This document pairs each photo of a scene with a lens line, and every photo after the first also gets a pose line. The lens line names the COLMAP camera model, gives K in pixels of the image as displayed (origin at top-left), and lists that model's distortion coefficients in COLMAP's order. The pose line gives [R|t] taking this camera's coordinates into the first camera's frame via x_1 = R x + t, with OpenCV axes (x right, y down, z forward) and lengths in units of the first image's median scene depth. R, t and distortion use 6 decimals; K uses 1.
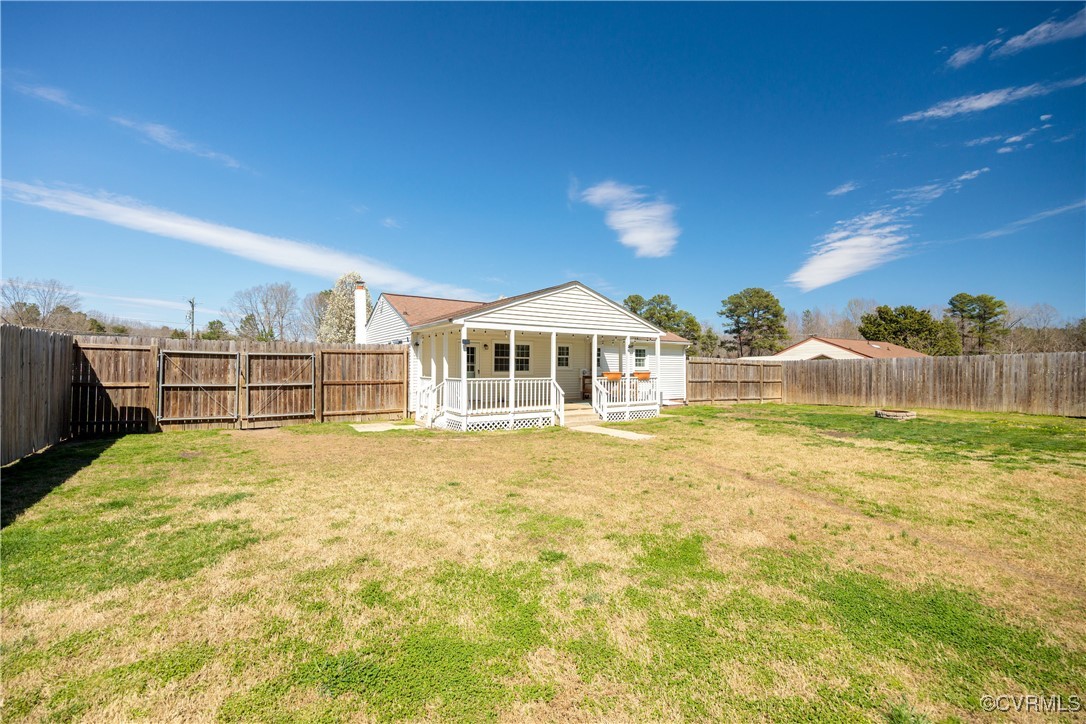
lens RADIAL K [[463.7, 0, 544.7], [0, 463.7, 362.8], [0, 0, 1]] dist [-0.012204, 0.000562]
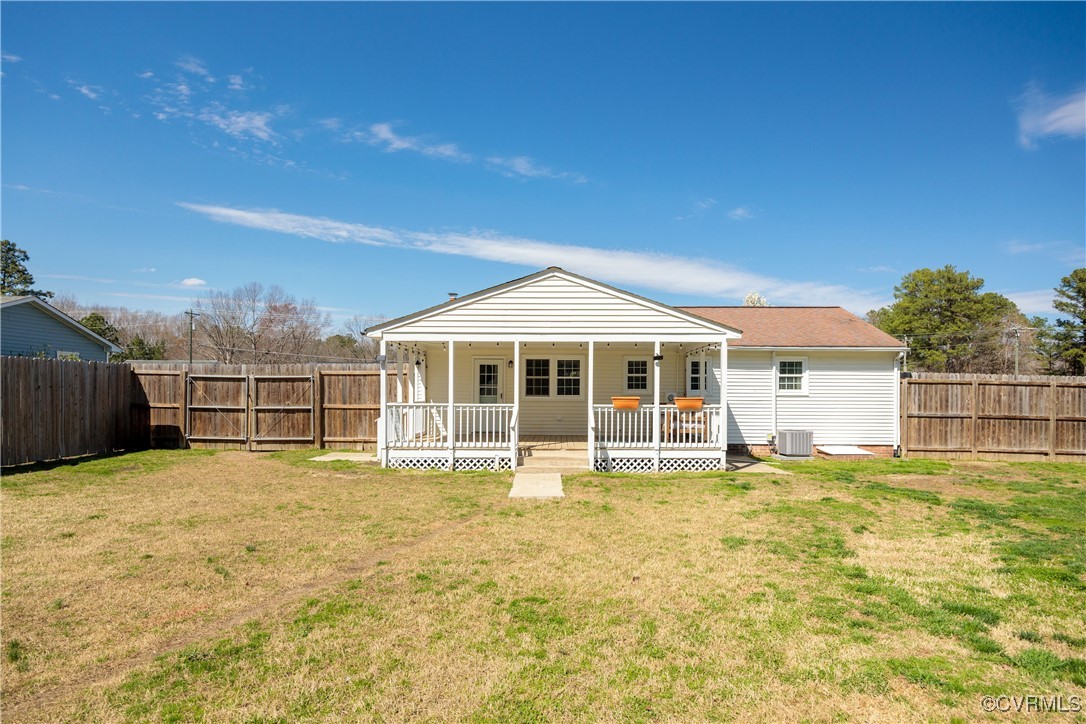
lens RADIAL K [[583.3, 0, 565.7], [0, 583.3, 390.3], [0, 0, 1]] dist [0.002644, -0.000070]
pose [[0.831306, -0.002048, -0.555811, 0.619195], [0.004779, 0.999983, 0.003464, 0.008177], [0.555794, -0.005536, 0.831302, 0.296465]]
